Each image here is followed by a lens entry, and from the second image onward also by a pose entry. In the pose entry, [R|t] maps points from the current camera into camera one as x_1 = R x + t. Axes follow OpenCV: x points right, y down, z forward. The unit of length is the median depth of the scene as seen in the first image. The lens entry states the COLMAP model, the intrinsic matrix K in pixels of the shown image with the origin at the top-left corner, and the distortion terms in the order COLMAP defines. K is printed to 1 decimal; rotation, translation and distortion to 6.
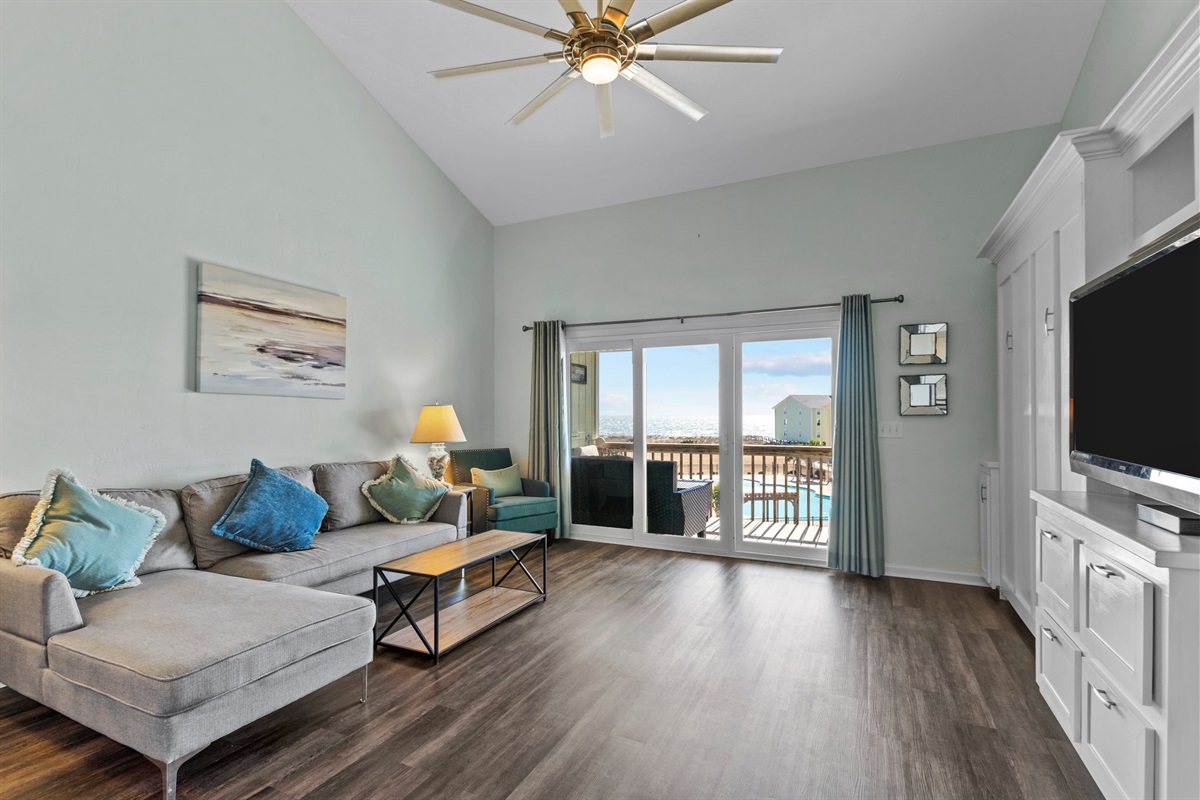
lens RADIAL K [[567.7, 0, 598.8], [0, 567.7, 408.3], [0, 0, 1]] dist [0.000852, -0.000611]
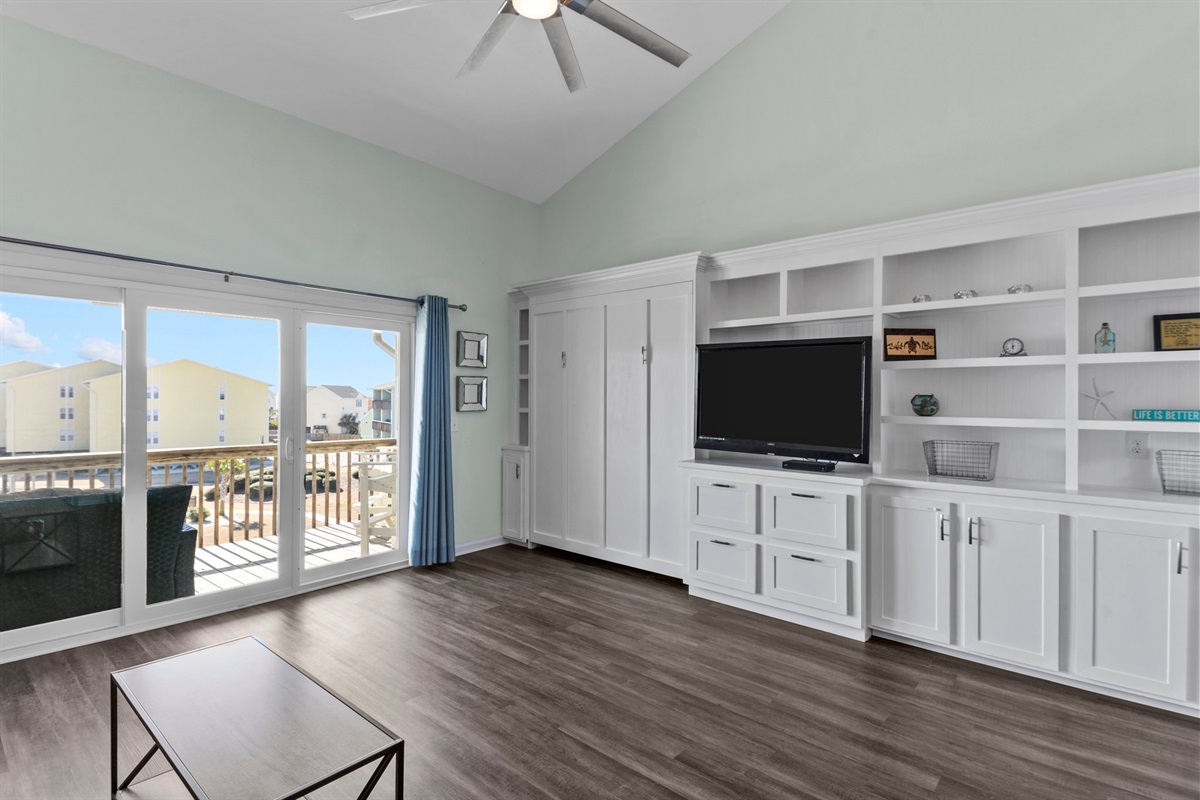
lens RADIAL K [[567.7, 0, 599.0], [0, 567.7, 398.8], [0, 0, 1]] dist [0.000852, -0.000611]
pose [[0.247734, 0.006077, 0.968809, -0.432130], [-0.016401, 0.999863, -0.002078, -0.013385], [-0.968689, -0.015375, 0.247800, 0.408663]]
